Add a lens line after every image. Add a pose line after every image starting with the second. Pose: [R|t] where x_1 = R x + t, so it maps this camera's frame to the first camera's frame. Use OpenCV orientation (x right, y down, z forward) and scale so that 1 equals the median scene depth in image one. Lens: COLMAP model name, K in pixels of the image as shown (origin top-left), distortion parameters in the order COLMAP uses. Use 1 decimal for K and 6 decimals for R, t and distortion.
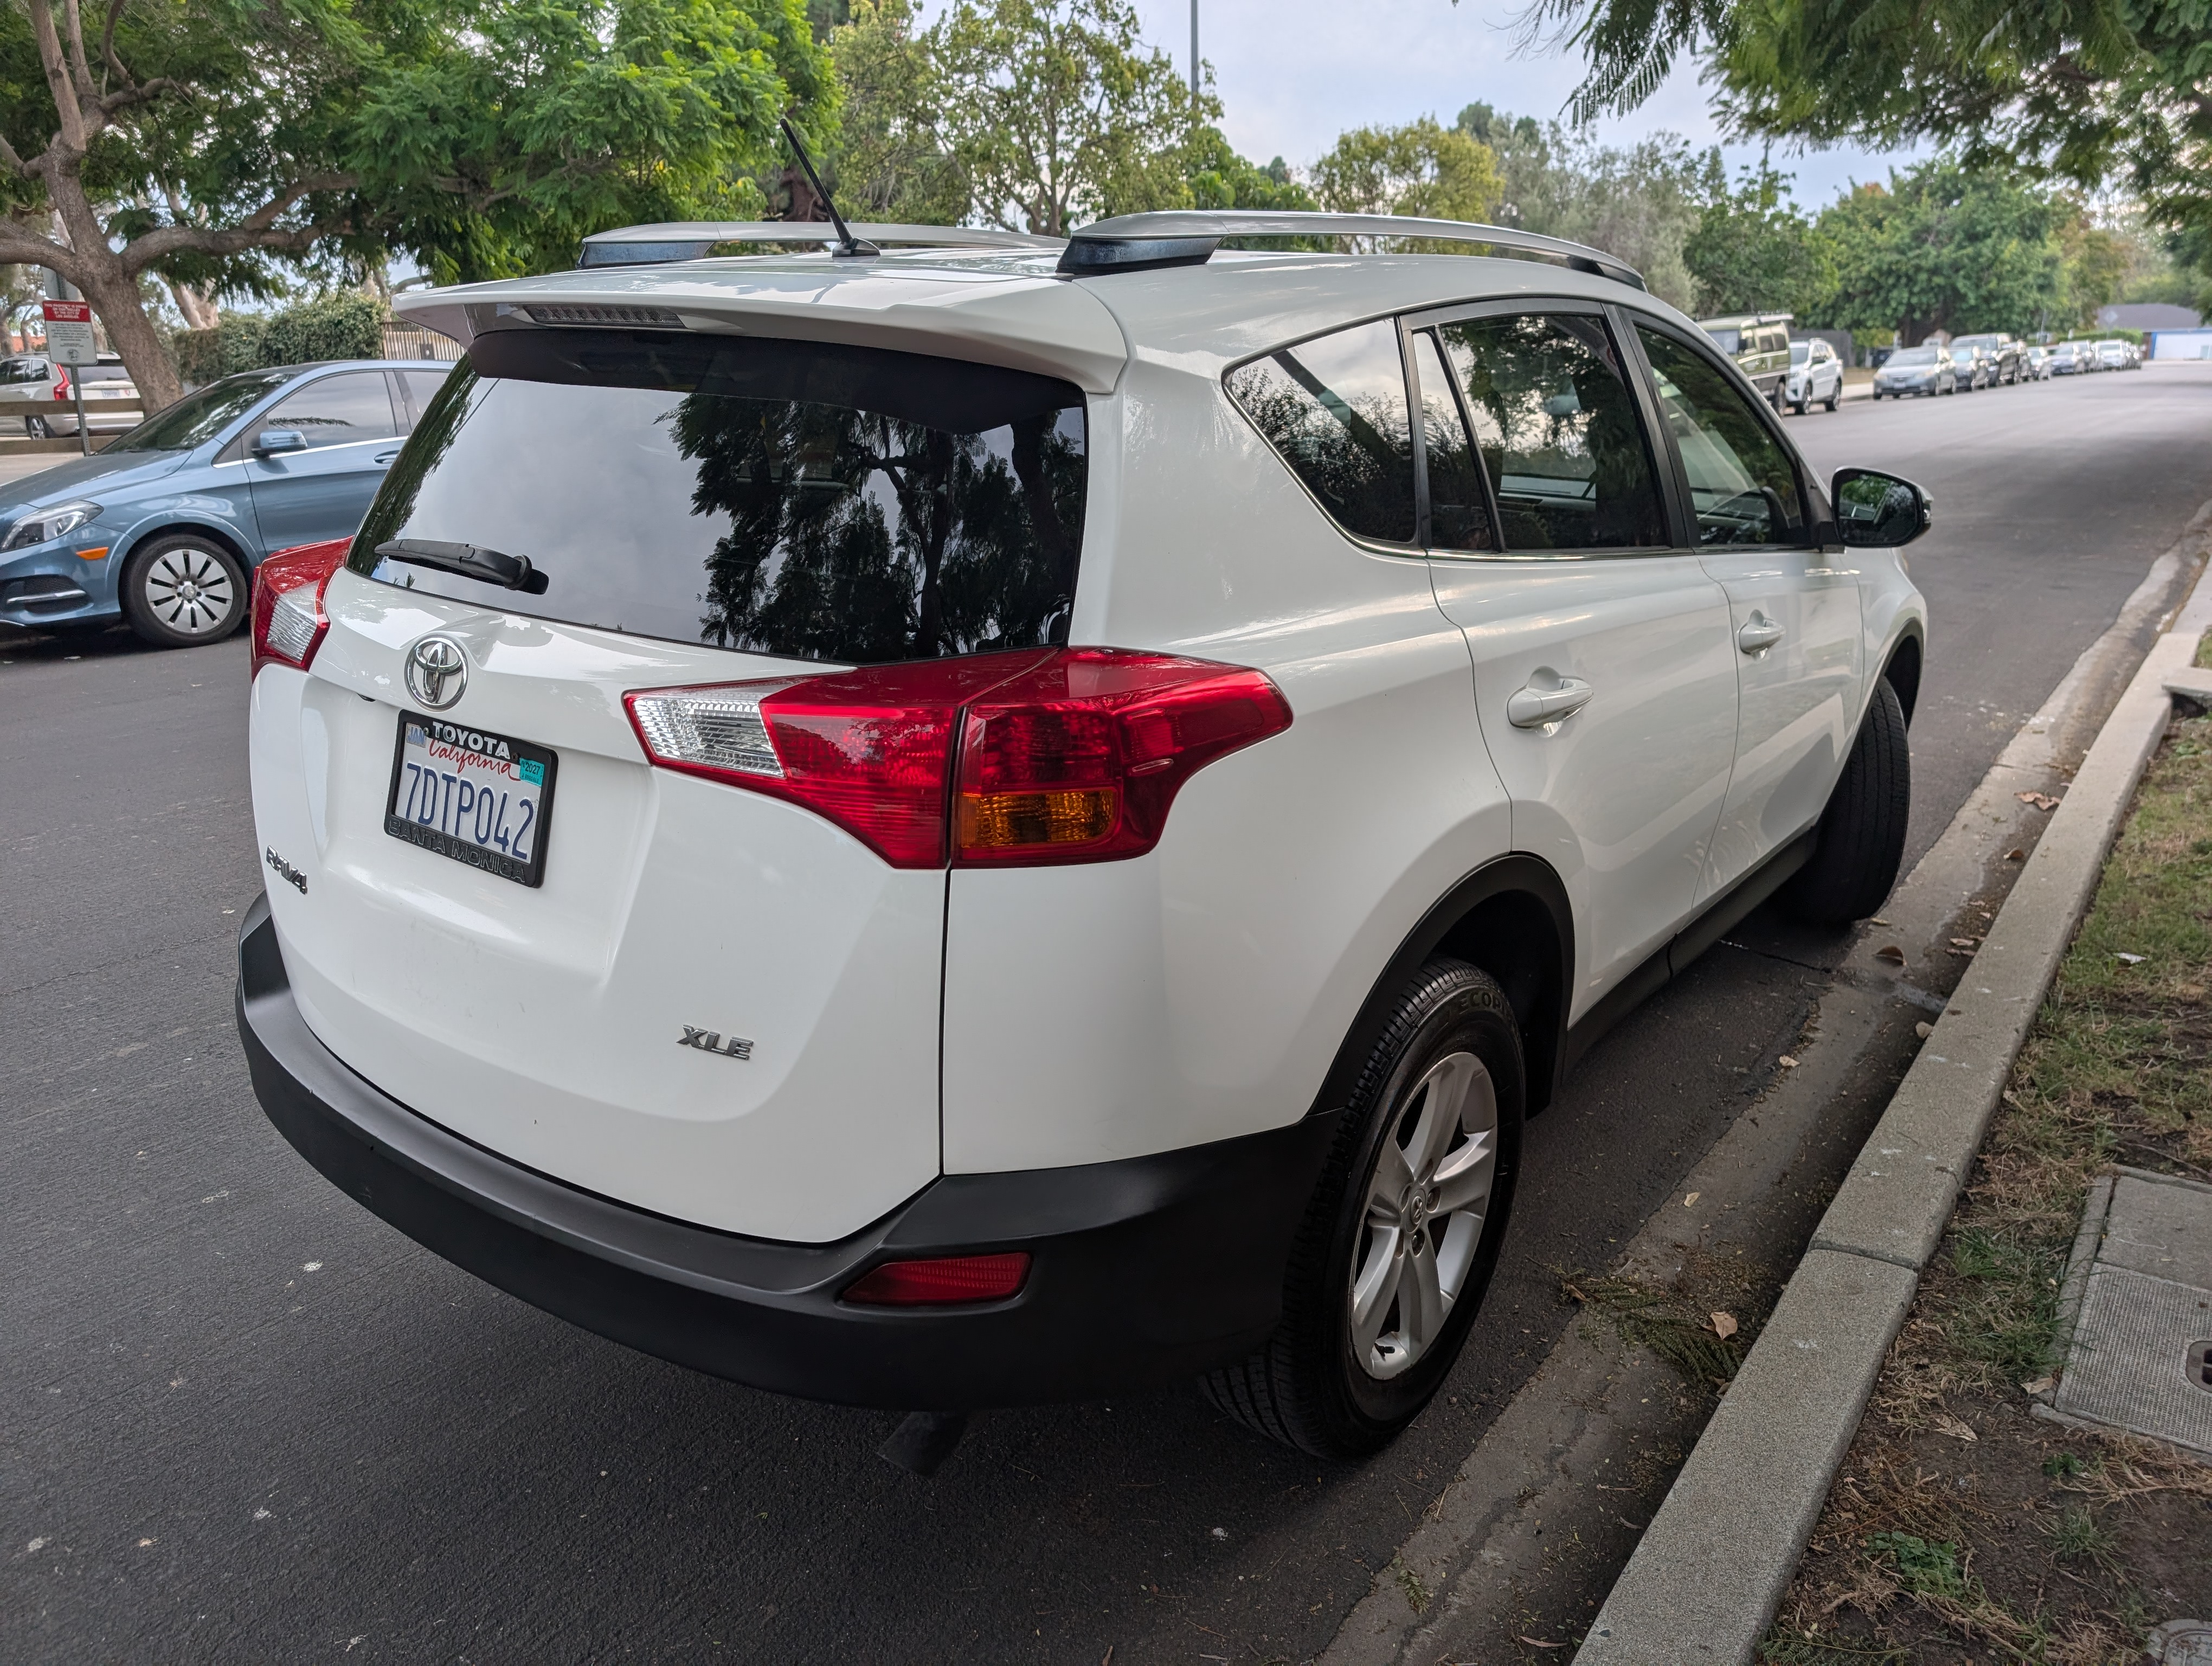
lens RADIAL K [[1616.2, 0, 1100.9], [0, 1616.2, 835.9], [0, 0, 1]] dist [0.019027, -0.021053]
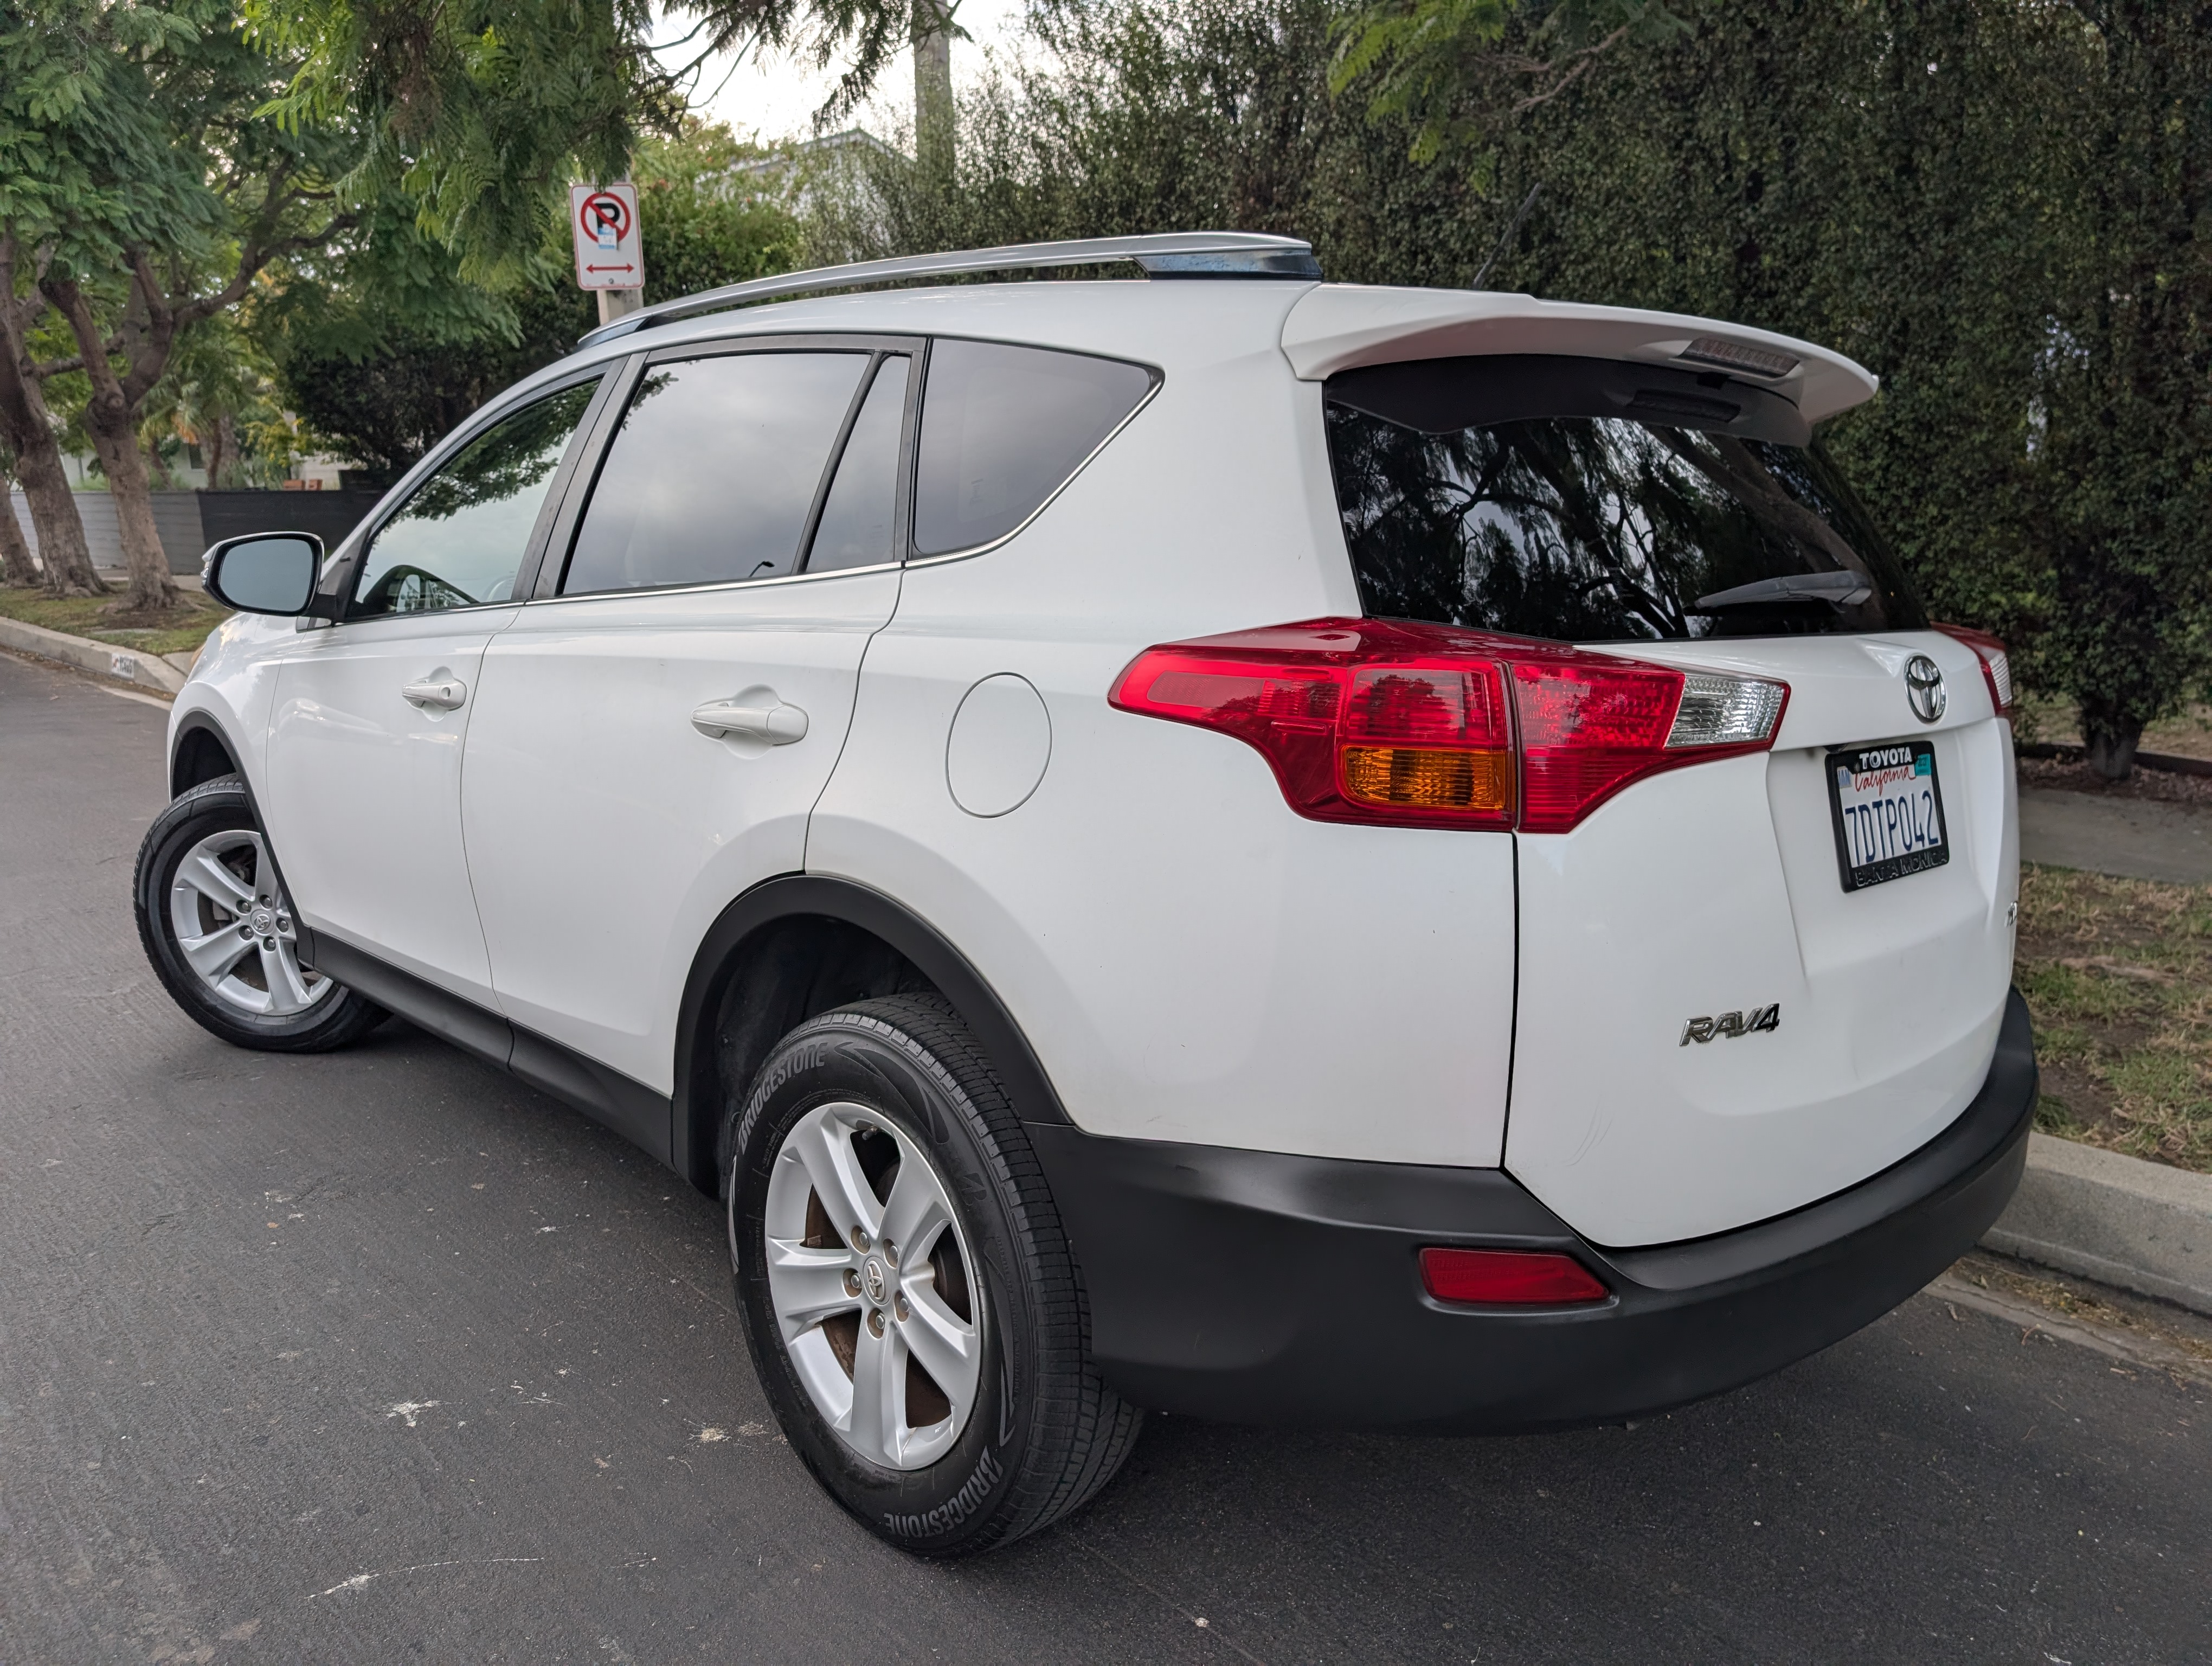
lens RADIAL K [[1616.2, 0, 1102.2], [0, 1616.2, 838.7], [0, 0, 1]] dist [0.019027, -0.021053]
pose [[0.174213, -0.188070, 0.966581, -1.469390], [0.277551, 0.951172, 0.135047, -0.285467], [-0.944783, 0.244748, 0.217905, 1.250577]]
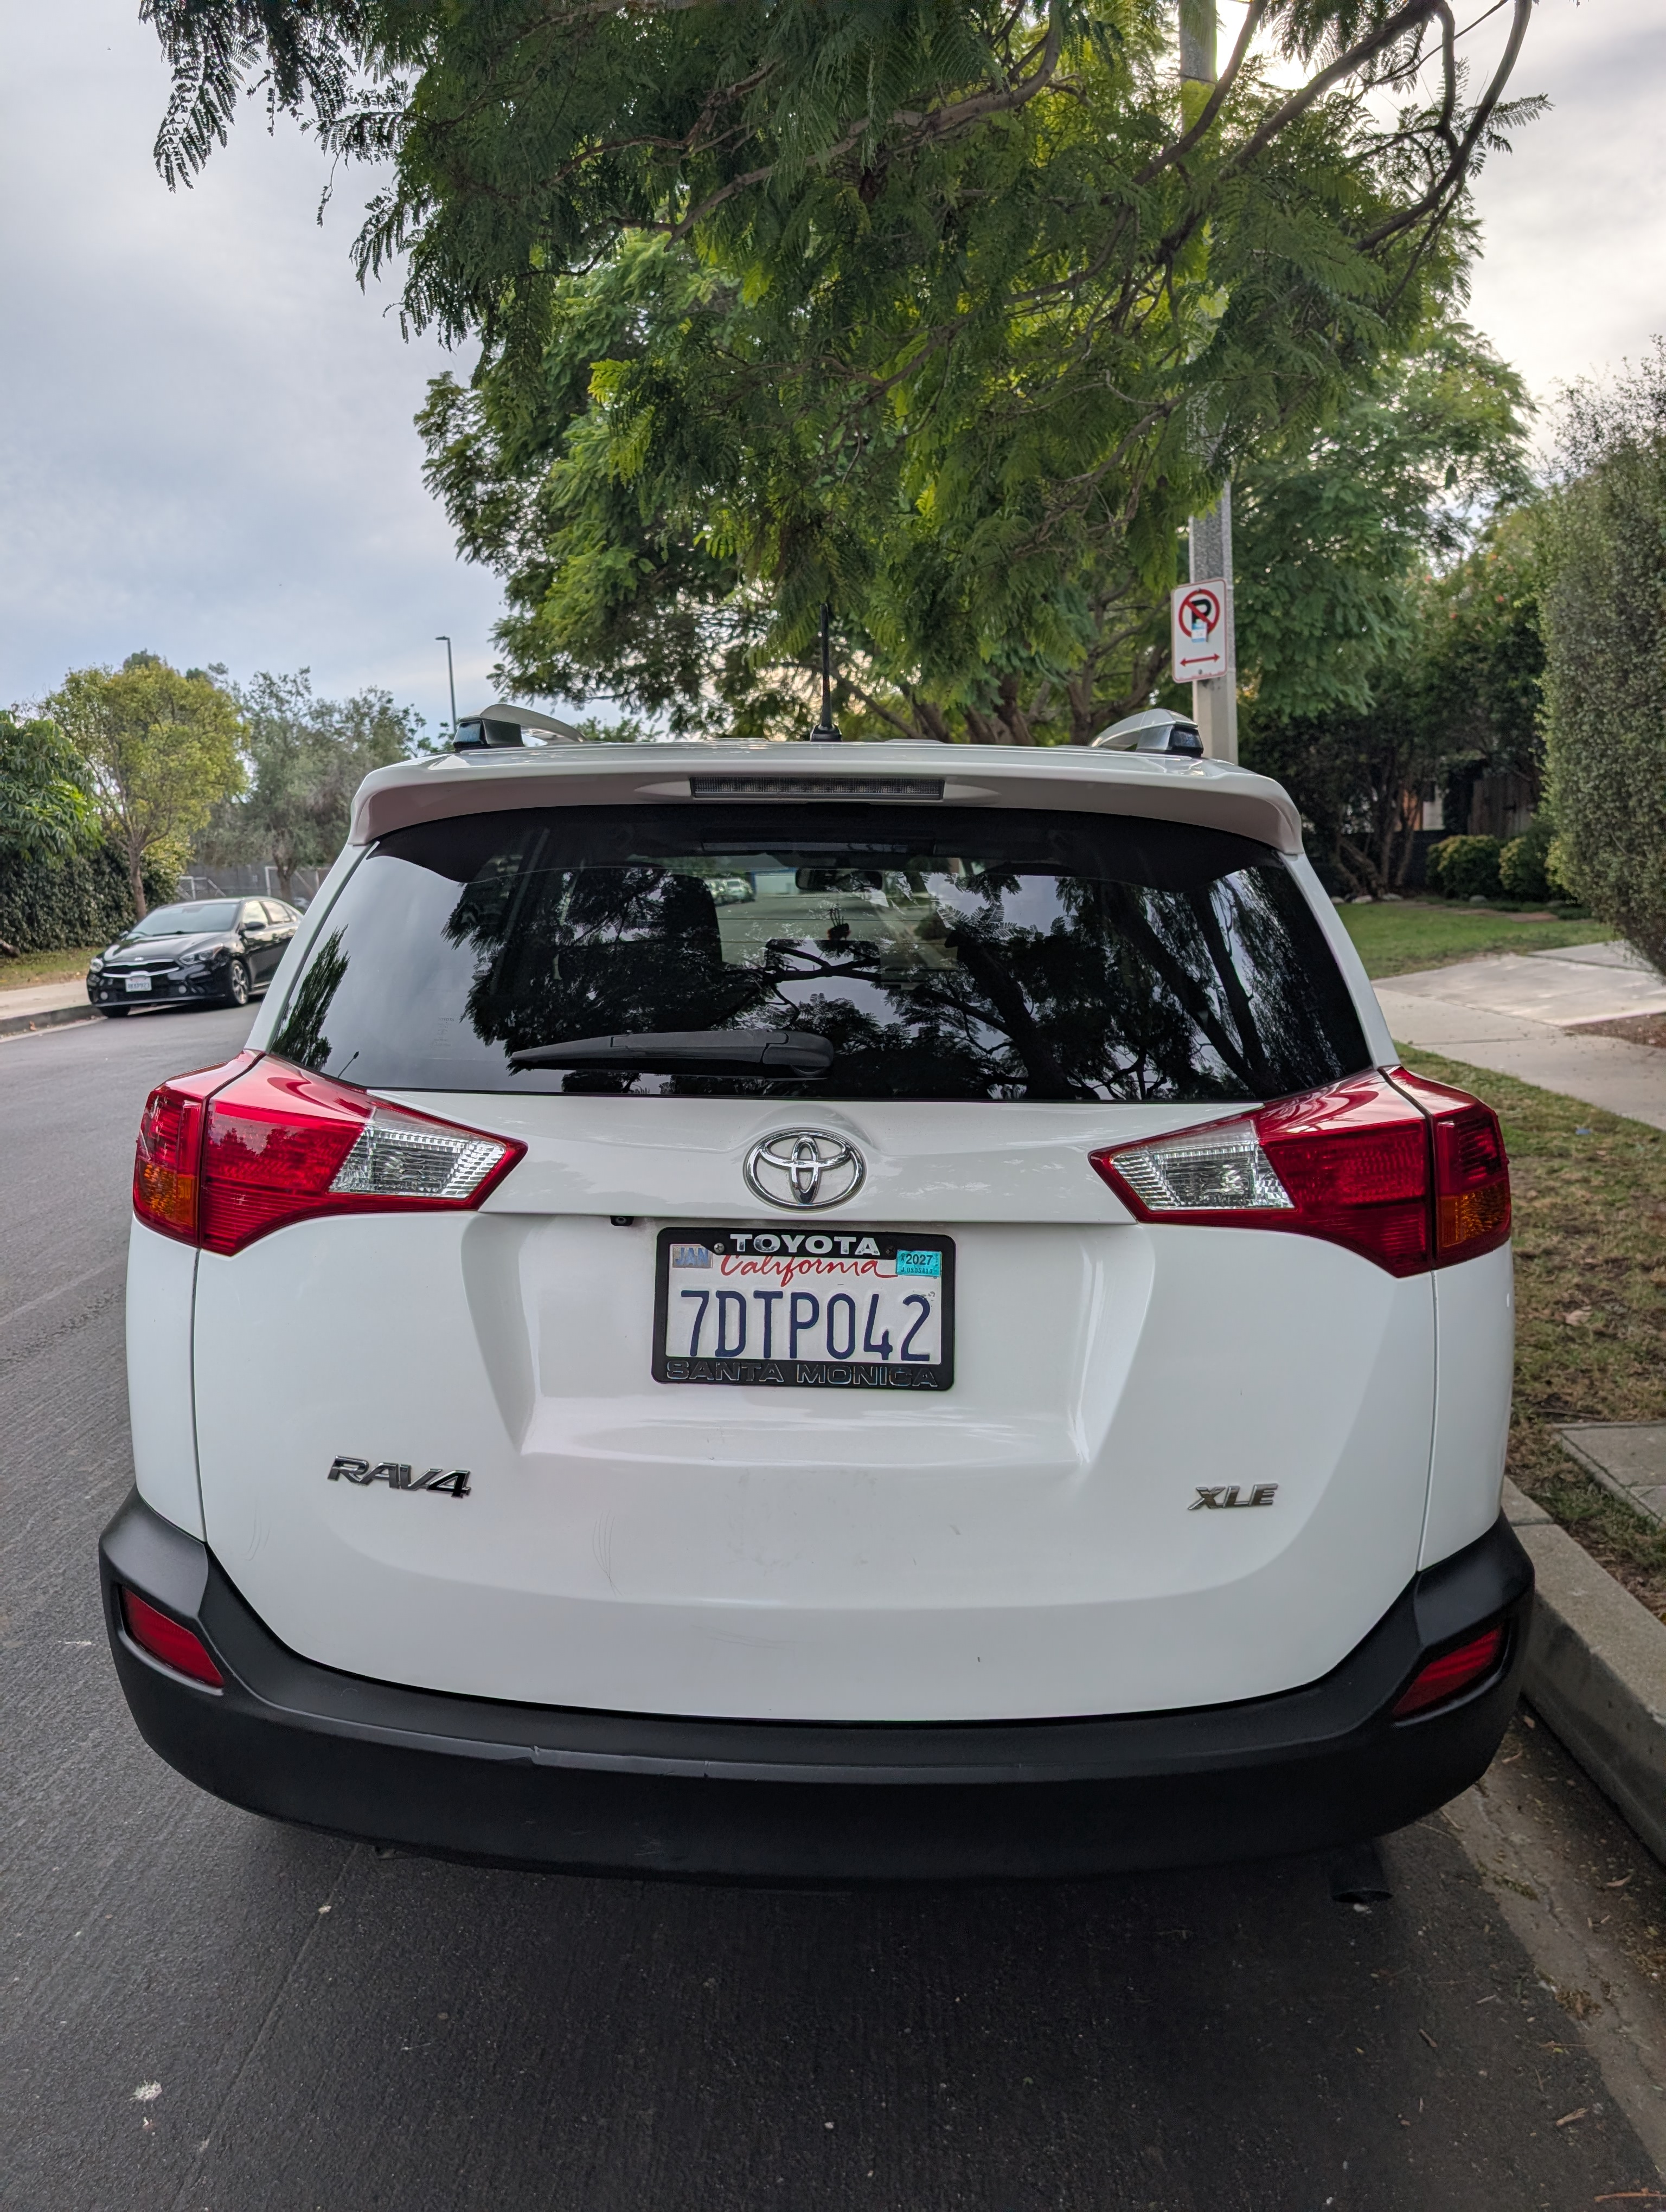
lens RADIAL K [[1616.2, 0, 830.3], [0, 1616.2, 1099.9], [0, 0, 1]] dist [0.019027, -0.021053]
pose [[0.827835, -0.090072, 0.553693, -0.851803], [0.177541, 0.978357, -0.106291, -0.040038], [-0.532136, 0.186294, 0.825909, 0.251555]]
